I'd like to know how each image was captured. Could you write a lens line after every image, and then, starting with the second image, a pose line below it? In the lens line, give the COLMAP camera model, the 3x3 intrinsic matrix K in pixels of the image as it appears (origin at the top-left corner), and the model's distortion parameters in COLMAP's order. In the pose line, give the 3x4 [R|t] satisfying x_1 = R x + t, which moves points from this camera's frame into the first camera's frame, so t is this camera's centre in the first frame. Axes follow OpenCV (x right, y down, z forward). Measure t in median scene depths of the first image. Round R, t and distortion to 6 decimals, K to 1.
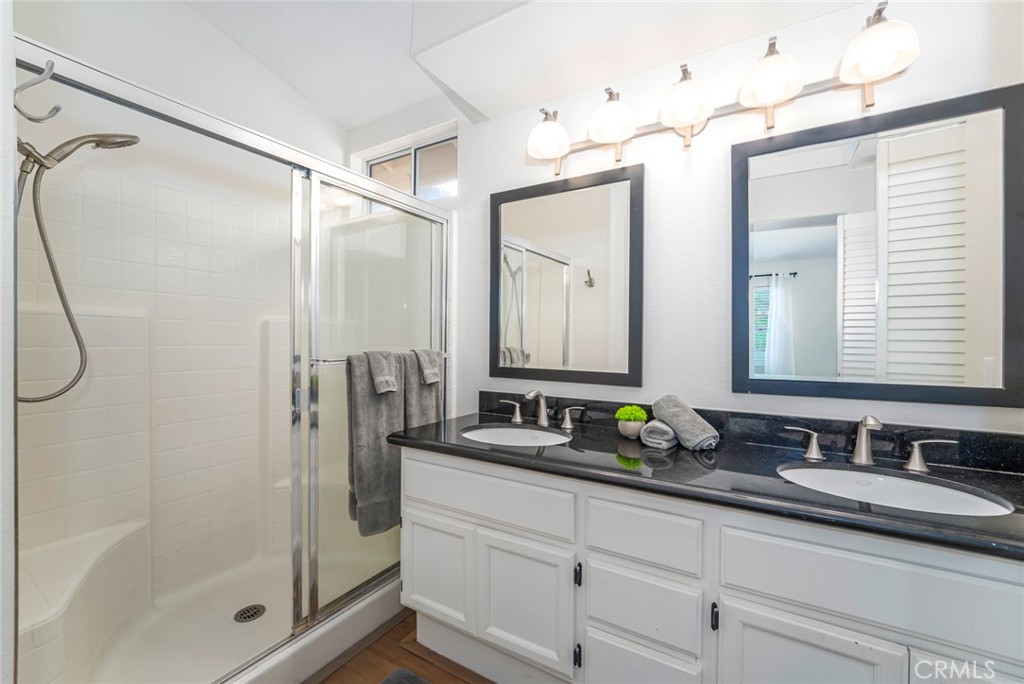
lens RADIAL K [[416.3, 0, 518.5], [0, 416.3, 339.3], [0, 0, 1]] dist [-0.014051, 0.002362]
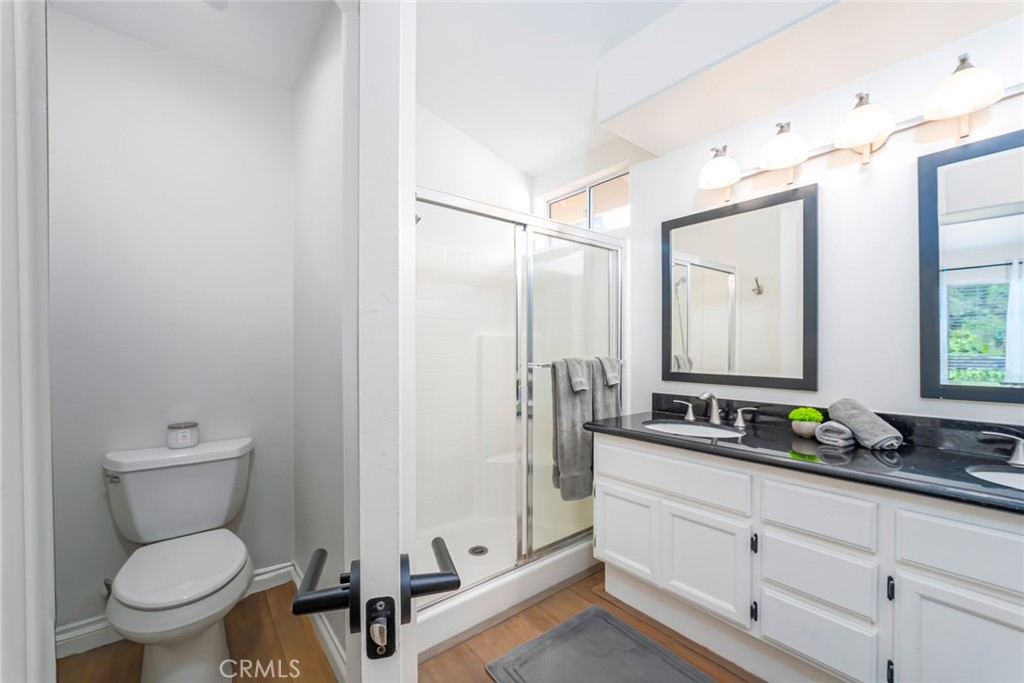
lens RADIAL K [[416.3, 0, 514.3], [0, 416.3, 348.6], [0, 0, 1]] dist [-0.014051, 0.002362]
pose [[0.938162, -0.008785, -0.346084, -0.072198], [0.010083, 0.999947, 0.001950, -0.005981], [0.346049, -0.005319, 0.938201, -0.293441]]
